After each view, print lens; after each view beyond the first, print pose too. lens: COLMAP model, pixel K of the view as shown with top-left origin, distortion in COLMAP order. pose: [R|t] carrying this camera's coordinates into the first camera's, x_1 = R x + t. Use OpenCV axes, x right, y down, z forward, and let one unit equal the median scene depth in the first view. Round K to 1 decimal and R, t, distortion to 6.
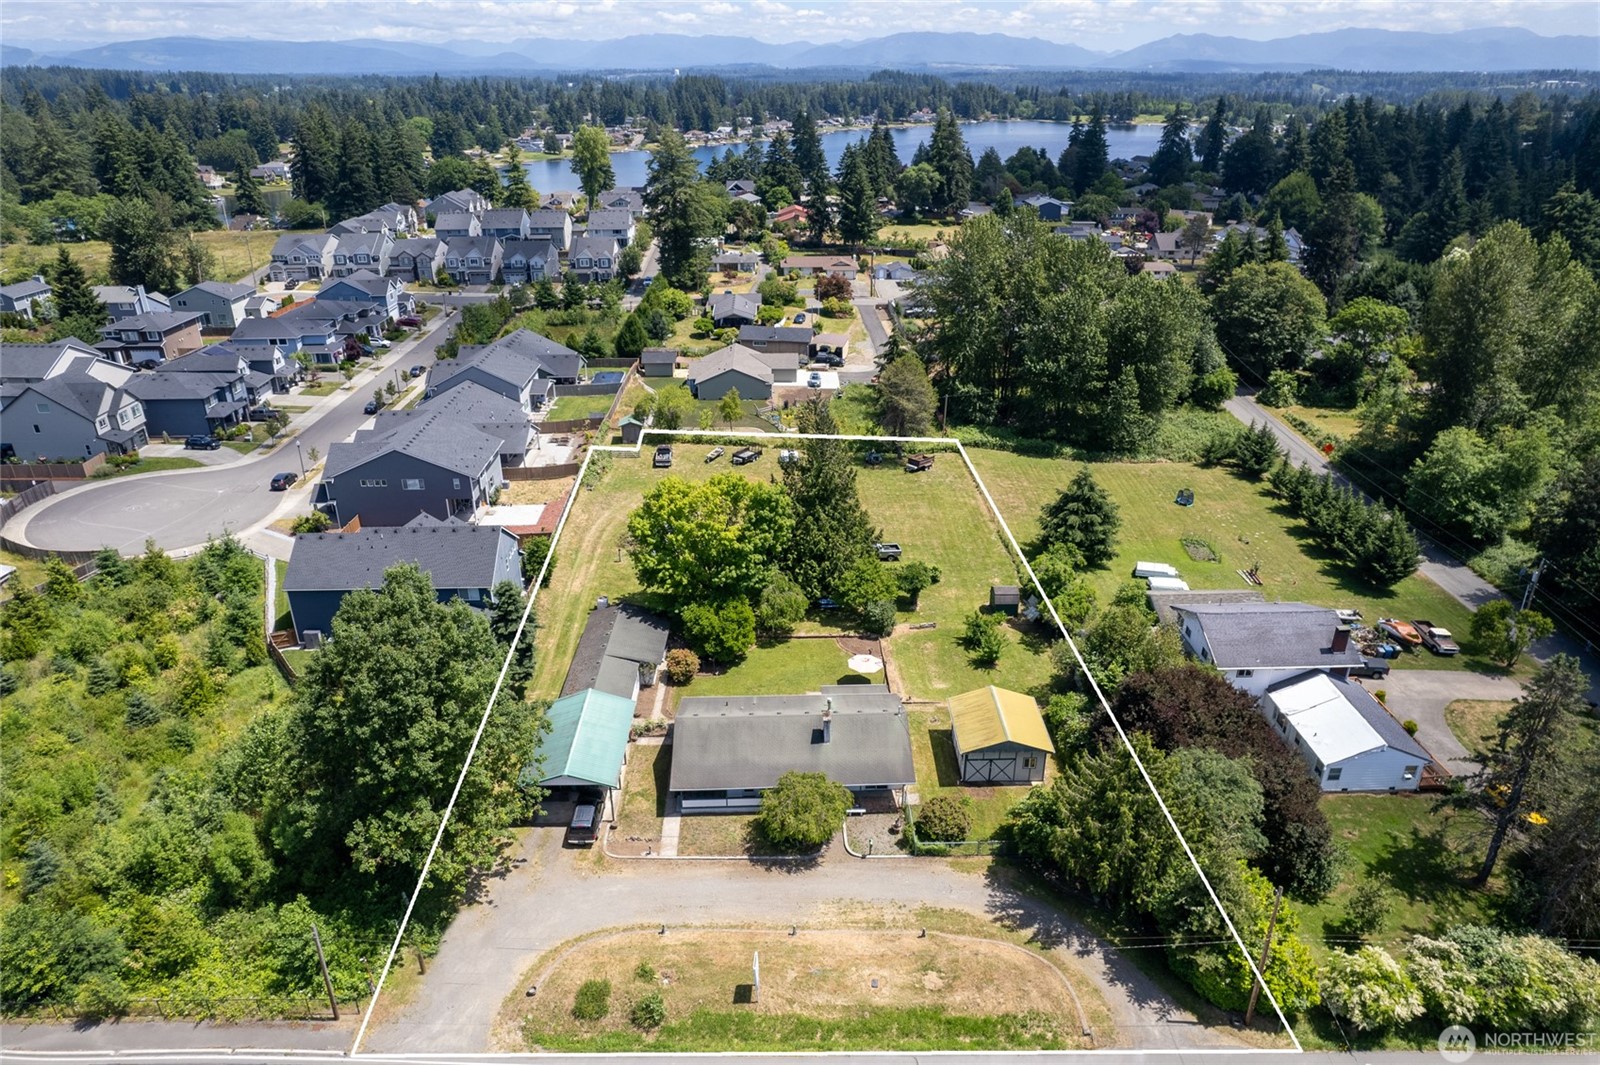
lens RADIAL K [[1030.4, 0, 800.0], [0, 1030.4, 532.5], [0, 0, 1]] dist [-0.079656, 0.079805]
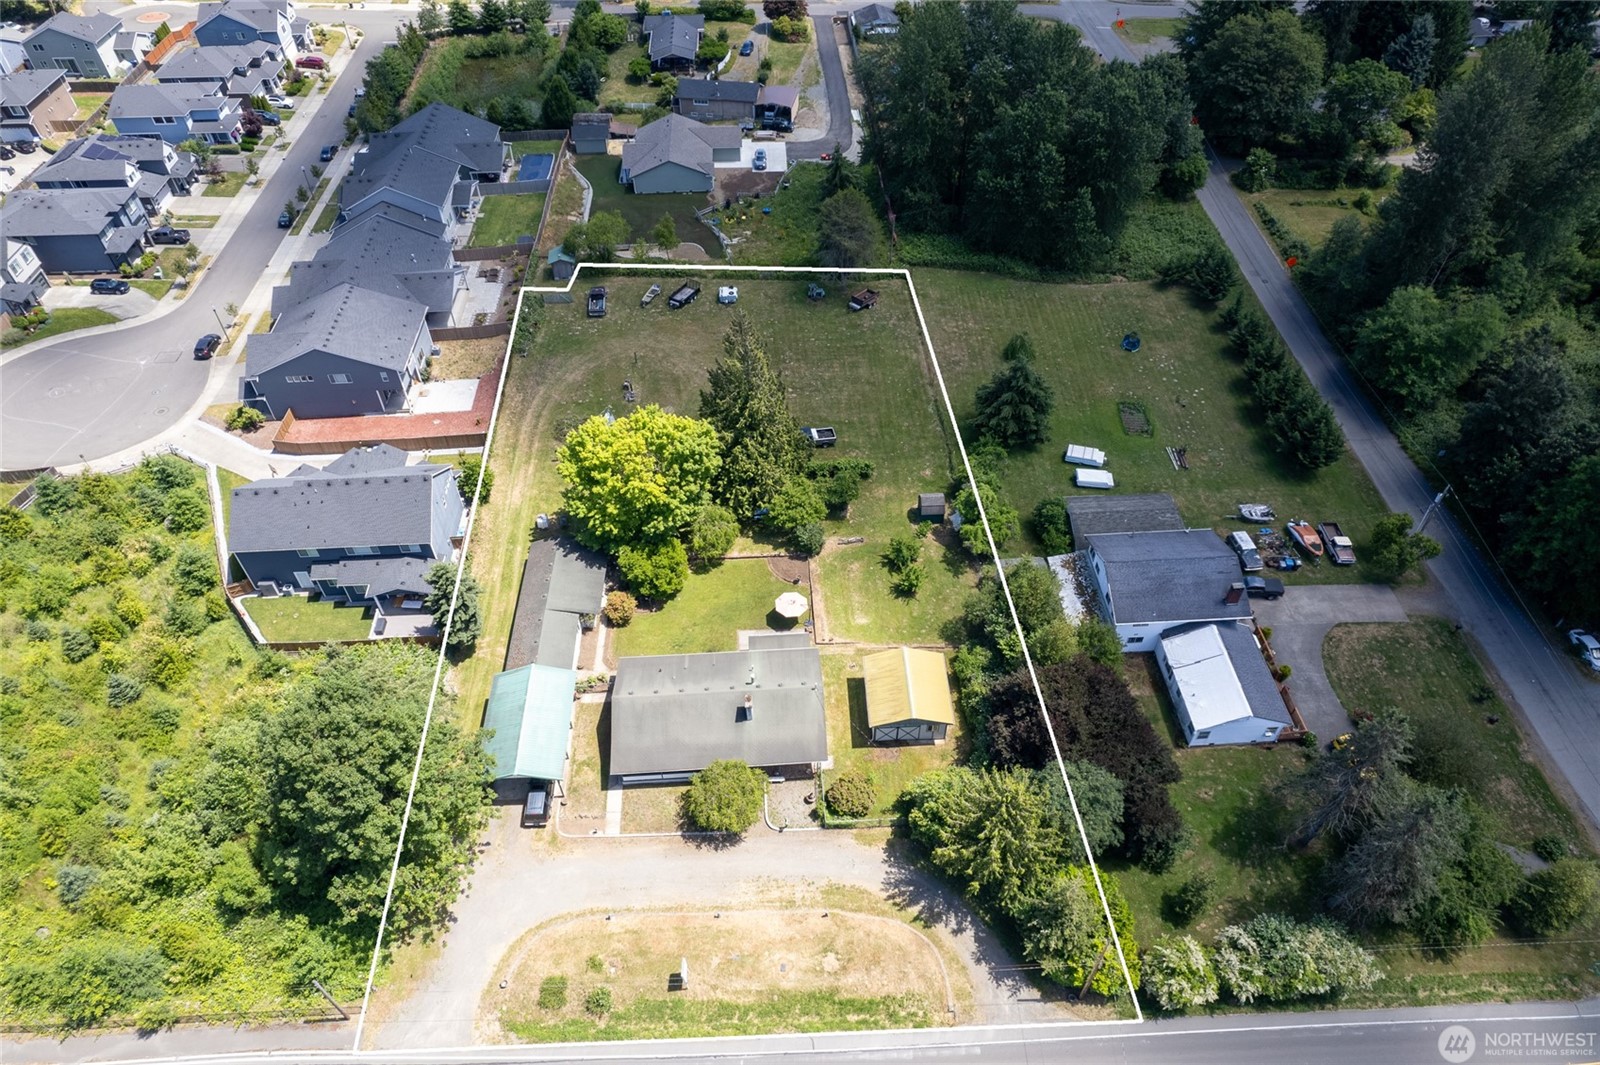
lens RADIAL K [[1028.6, 0, 804.0], [0, 1028.6, 538.7], [0, 0, 1]] dist [-0.071295, 0.066606]
pose [[0.999578, -0.026535, 0.011859, 0.064756], [0.020234, 0.928242, 0.371425, -0.326268], [-0.020864, -0.371028, 0.928387, 0.035193]]
